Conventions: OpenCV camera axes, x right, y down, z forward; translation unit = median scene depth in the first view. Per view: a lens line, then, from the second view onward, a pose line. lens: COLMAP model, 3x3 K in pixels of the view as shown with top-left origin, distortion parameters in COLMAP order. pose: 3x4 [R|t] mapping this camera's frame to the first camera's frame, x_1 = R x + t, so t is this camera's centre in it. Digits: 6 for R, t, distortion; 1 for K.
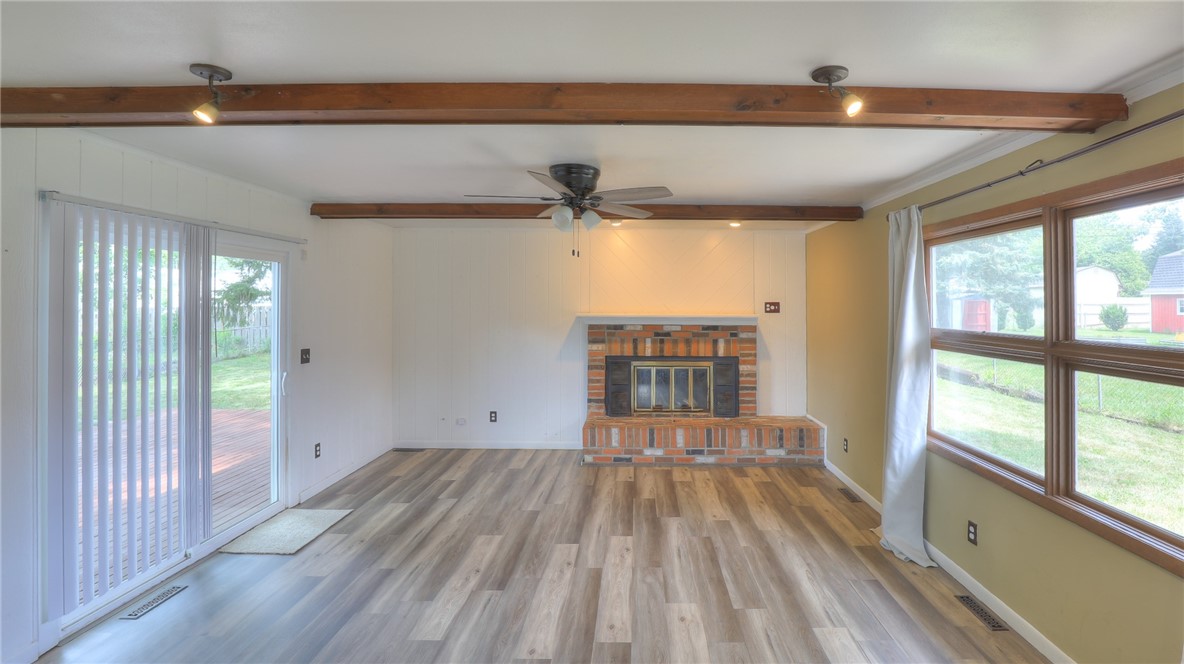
lens RADIAL K [[540.7, 0, 603.8], [0, 540.7, 303.1], [0, 0, 1]] dist [-0.022751, -0.000139]
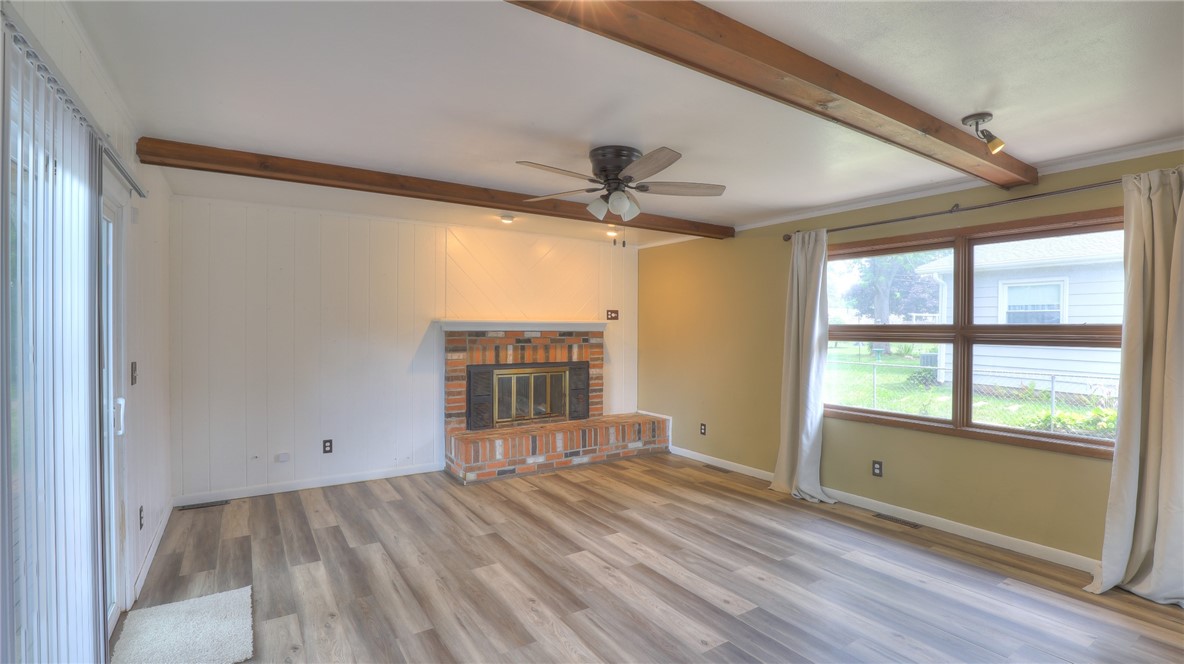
lens RADIAL K [[540.7, 0, 590.2], [0, 540.7, 335.6], [0, 0, 1]] dist [-0.022751, -0.000139]
pose [[0.831227, -0.007501, 0.555882, -0.473948], [-0.004579, 0.999783, 0.020339, 0.039793], [-0.555914, -0.019452, 0.831012, 0.175226]]
